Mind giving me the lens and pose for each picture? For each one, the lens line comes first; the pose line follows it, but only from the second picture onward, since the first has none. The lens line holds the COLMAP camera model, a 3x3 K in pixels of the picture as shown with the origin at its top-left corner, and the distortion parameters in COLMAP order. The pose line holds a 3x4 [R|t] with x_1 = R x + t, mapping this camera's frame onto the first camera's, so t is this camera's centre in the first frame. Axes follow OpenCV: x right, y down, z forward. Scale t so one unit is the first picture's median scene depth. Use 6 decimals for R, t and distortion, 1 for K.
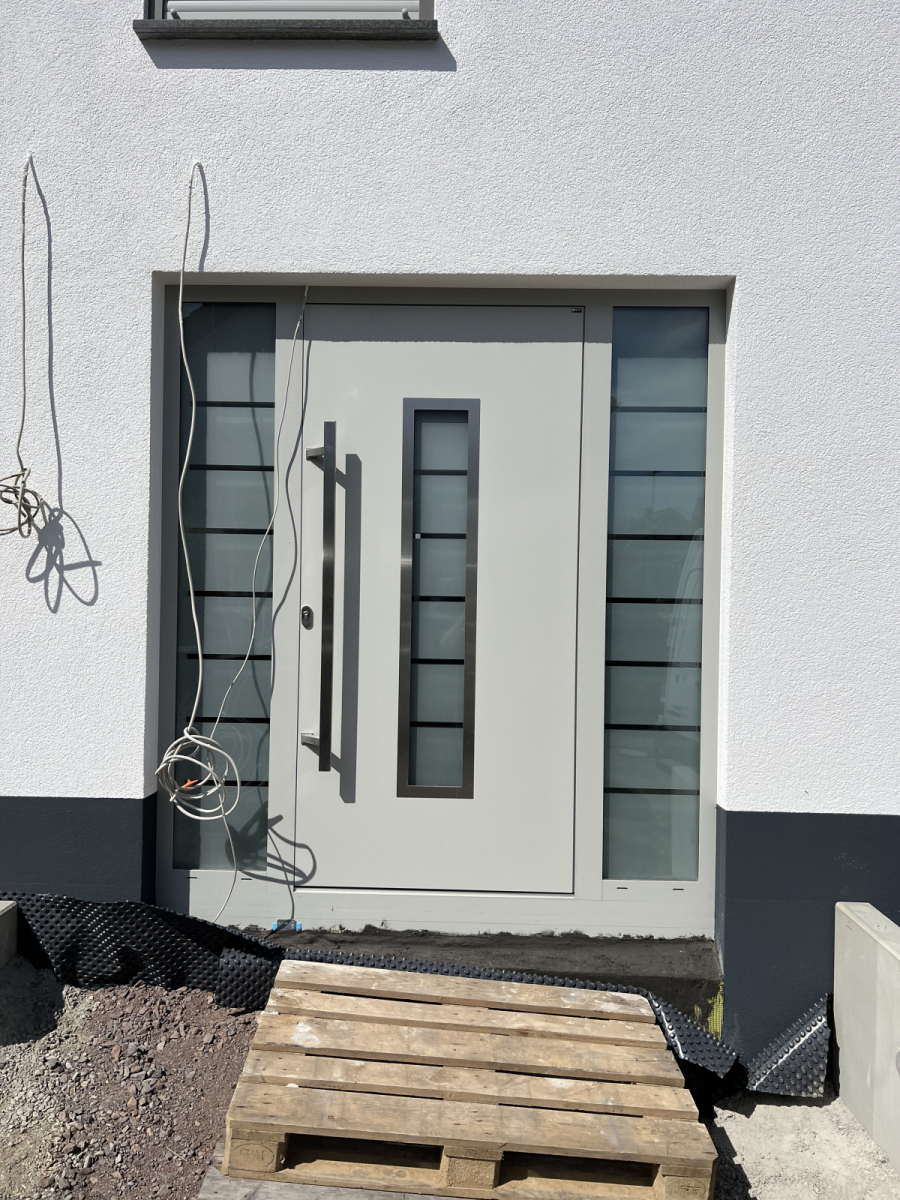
lens RADIAL K [[895.7, 0, 445.9], [0, 895.7, 598.5], [0, 0, 1]] dist [0.002528, 0.000050]
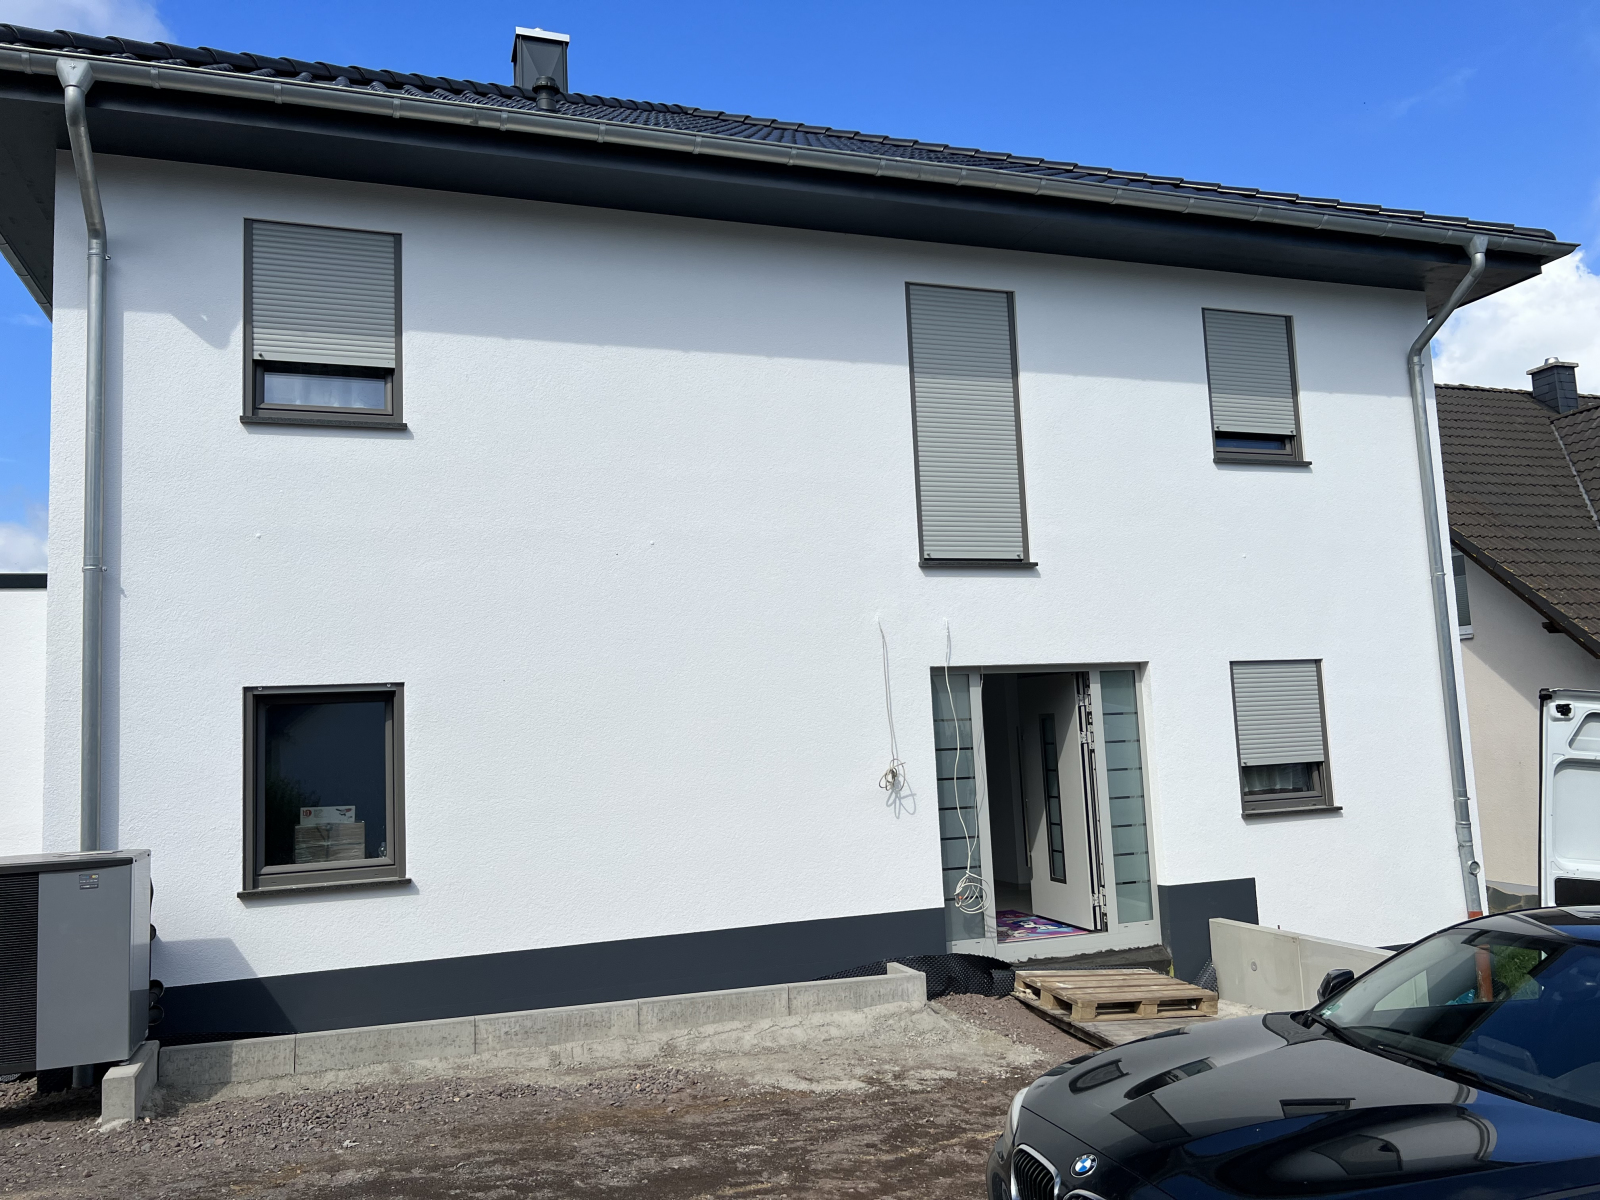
lens RADIAL K [[1194.3, 0, 803.7], [0, 1194.3, 601.3], [0, 0, 1]] dist [0.002528, 0.000050]
pose [[0.920192, -0.002862, 0.391457, -1.721426], [0.058616, 0.989707, -0.130552, -0.137665], [-0.387054, 0.143078, 0.910888, -1.530180]]
